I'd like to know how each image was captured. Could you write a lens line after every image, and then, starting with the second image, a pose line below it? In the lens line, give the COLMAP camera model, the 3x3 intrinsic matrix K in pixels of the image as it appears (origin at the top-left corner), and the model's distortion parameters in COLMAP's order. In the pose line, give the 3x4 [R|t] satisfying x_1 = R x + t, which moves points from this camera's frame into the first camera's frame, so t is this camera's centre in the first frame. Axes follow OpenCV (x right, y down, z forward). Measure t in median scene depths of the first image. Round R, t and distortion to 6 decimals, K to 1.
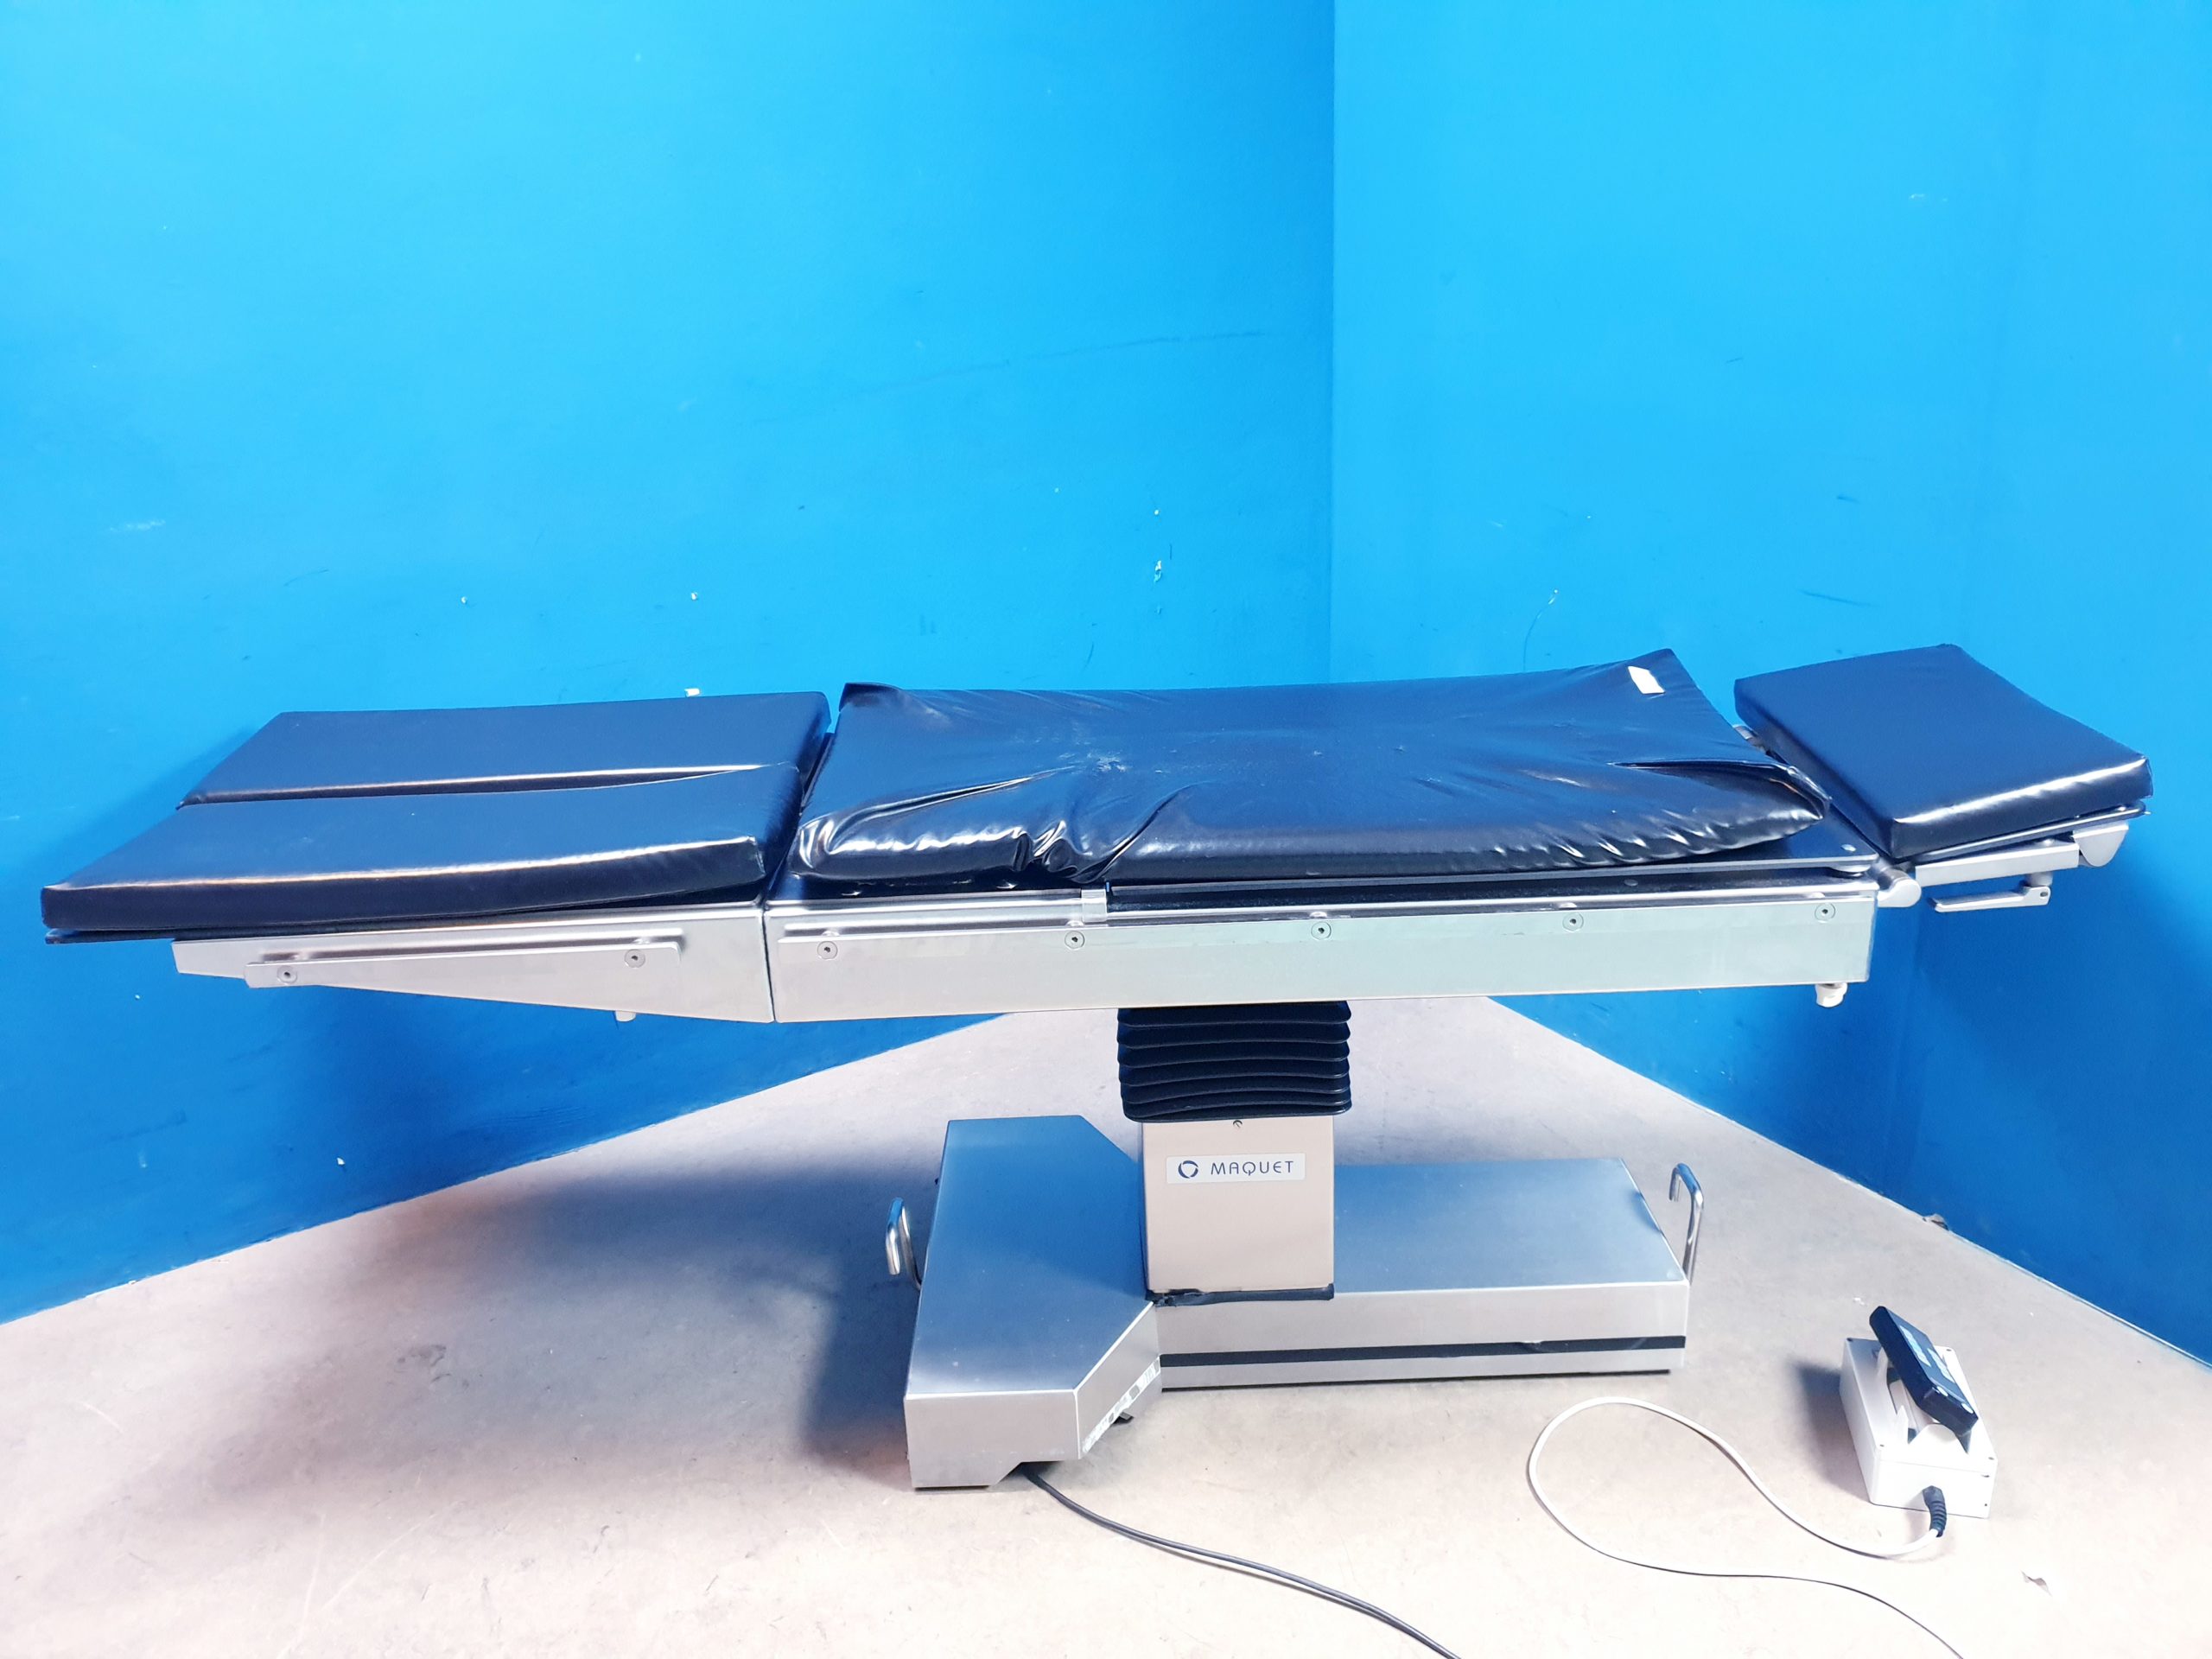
lens RADIAL K [[1680.0, 0, 1108.1], [0, 1680.0, 818.3], [0, 0, 1]] dist [0.013354, -0.000793]
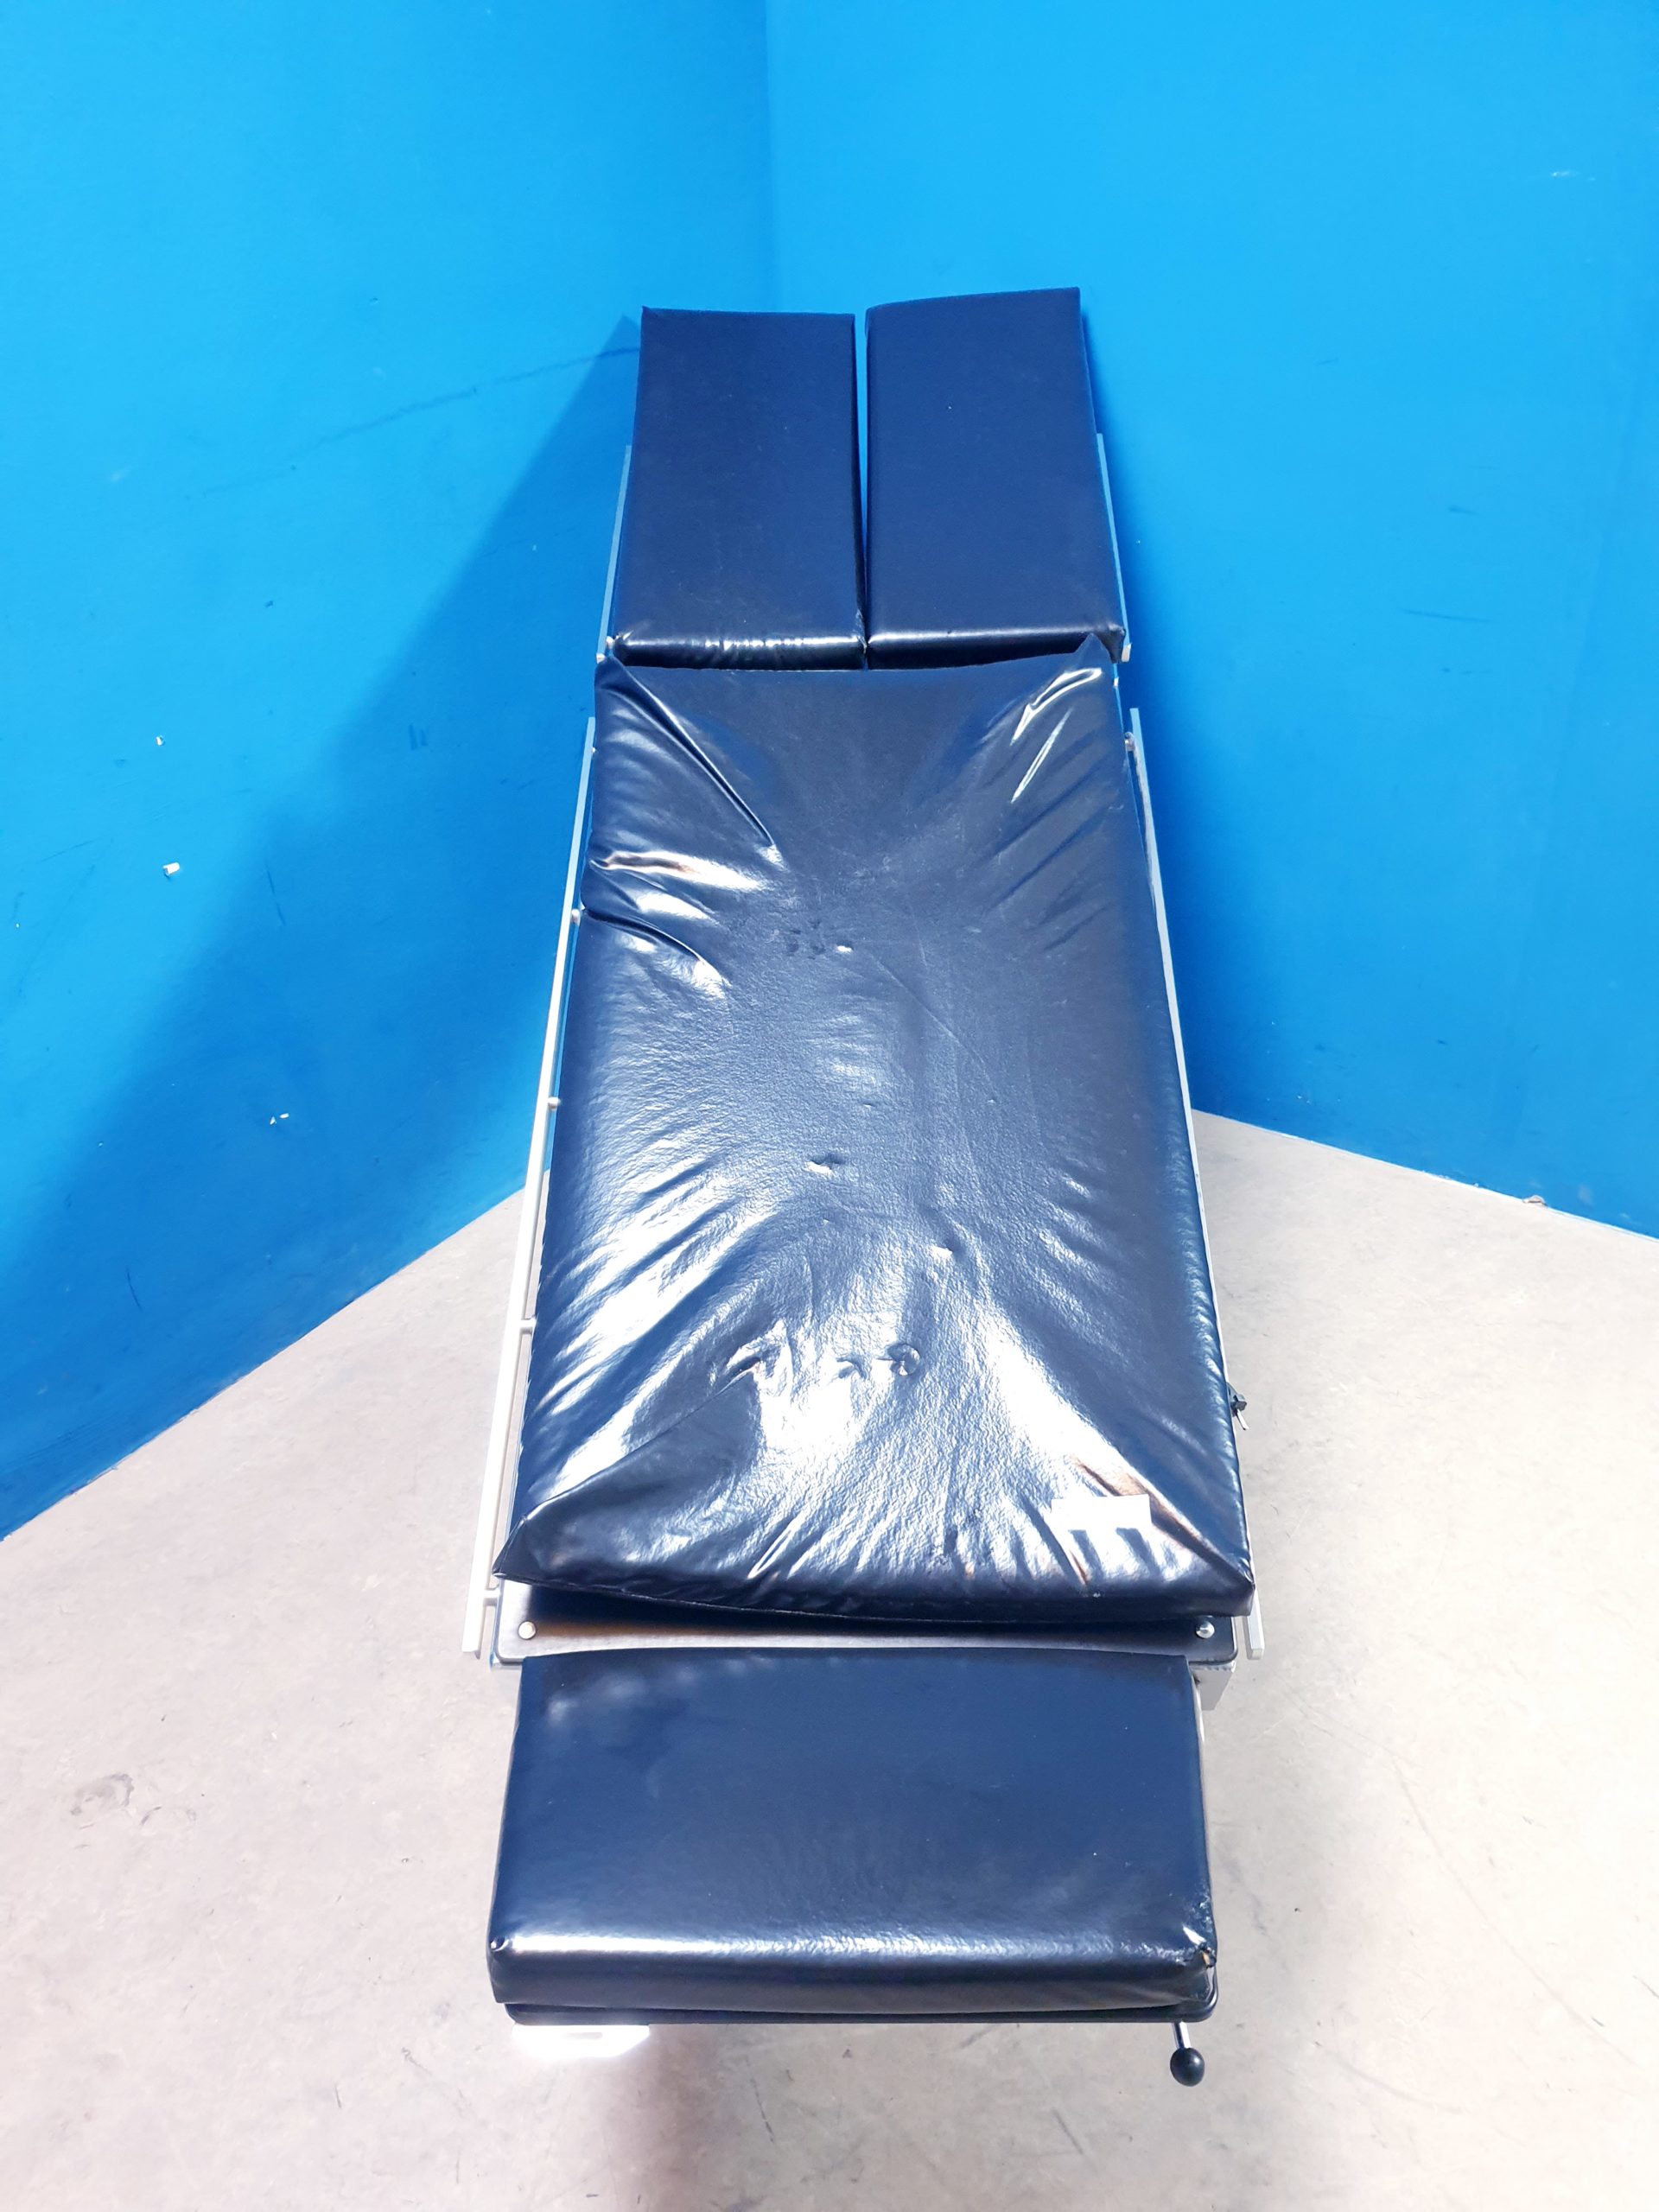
lens RADIAL K [[1718.7, 0, 829.5], [0, 1718.7, 1106.0], [0, 0, 1]] dist [-0.043010, 0.071466]
pose [[0.913517, -0.191144, 0.359096, -0.342475], [0.131173, 0.973992, 0.184752, -0.091751], [-0.385071, -0.121670, 0.914832, 0.211945]]
